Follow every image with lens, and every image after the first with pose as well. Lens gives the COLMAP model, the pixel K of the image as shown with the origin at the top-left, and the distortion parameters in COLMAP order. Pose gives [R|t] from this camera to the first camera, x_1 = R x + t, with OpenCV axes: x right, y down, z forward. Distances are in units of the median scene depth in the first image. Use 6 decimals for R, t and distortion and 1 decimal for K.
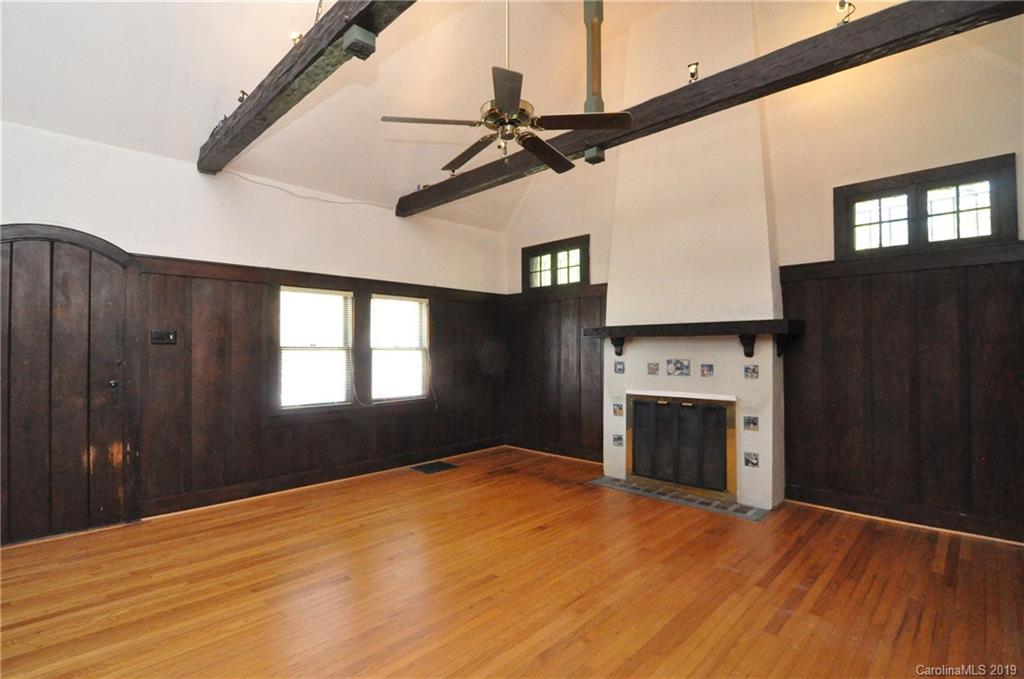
lens RADIAL K [[480.7, 0, 510.7], [0, 480.7, 339.3], [0, 0, 1]] dist [-0.003273, -0.000527]
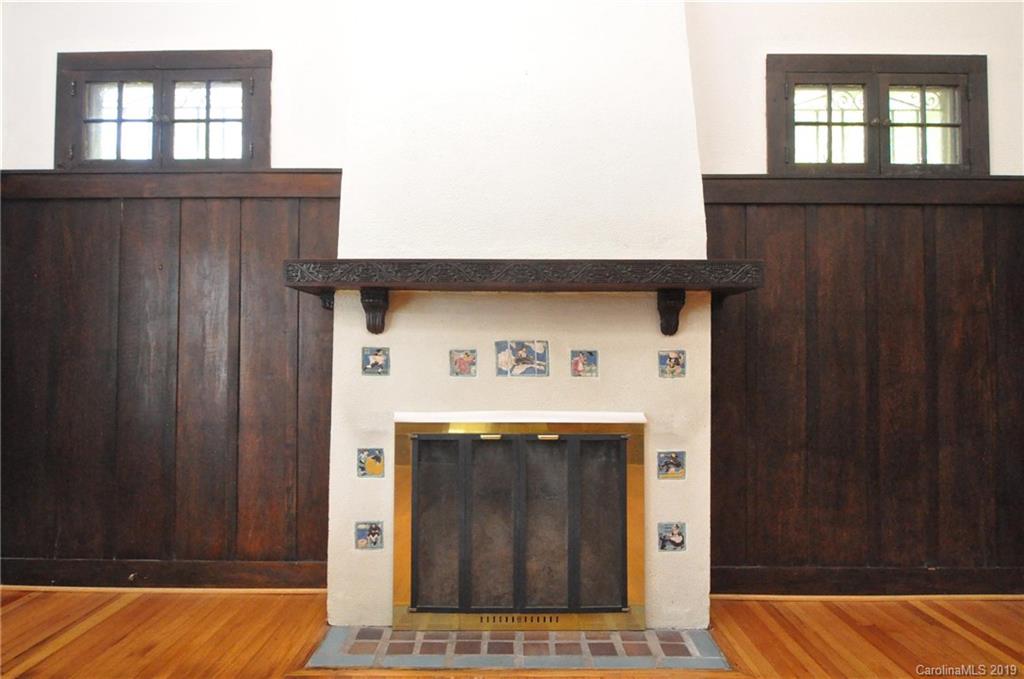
lens RADIAL K [[615.4, 0, 517.5], [0, 615.4, 338.5], [0, 0, 1]] dist [-0.001706, 0.001001]
pose [[0.721398, 0.022732, 0.692147, -0.064351], [-0.021937, 0.999710, -0.009969, 0.045709], [-0.692173, -0.007992, 0.721687, 0.575805]]
